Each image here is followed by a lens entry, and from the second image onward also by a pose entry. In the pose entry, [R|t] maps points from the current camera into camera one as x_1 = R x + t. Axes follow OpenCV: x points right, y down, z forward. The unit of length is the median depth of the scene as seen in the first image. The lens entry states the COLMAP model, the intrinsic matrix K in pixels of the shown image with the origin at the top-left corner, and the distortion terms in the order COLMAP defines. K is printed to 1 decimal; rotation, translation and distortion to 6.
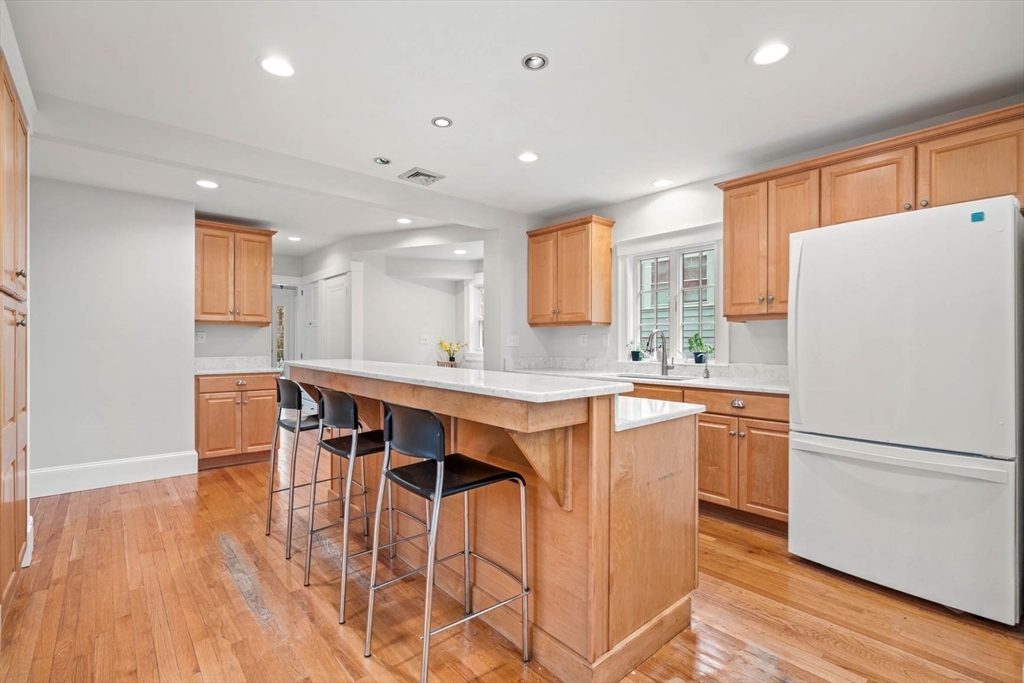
lens RADIAL K [[466.5, 0, 512.0], [0, 466.5, 341.5], [0, 0, 1]] dist [-0.003101, -0.000348]
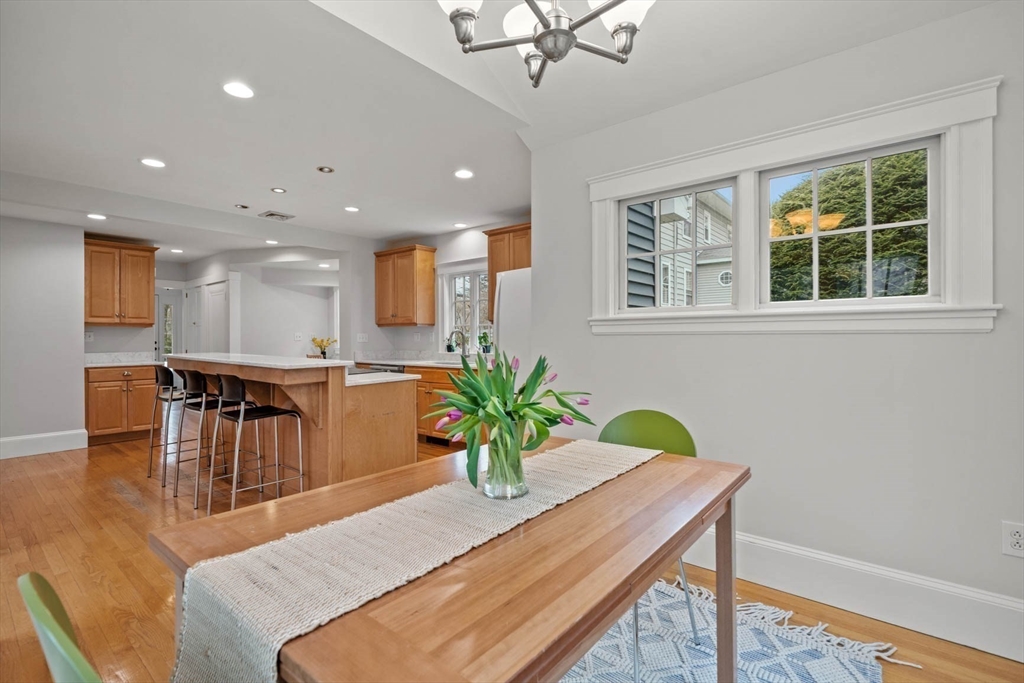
lens RADIAL K [[476.5, 0, 511.8], [0, 476.5, 335.7], [0, 0, 1]] dist [-0.001333, -0.000423]
pose [[0.987726, -0.005309, 0.156105, 0.227637], [0.005586, 0.999984, -0.001338, -0.003554], [-0.156095, 0.002194, 0.987740, -0.401523]]
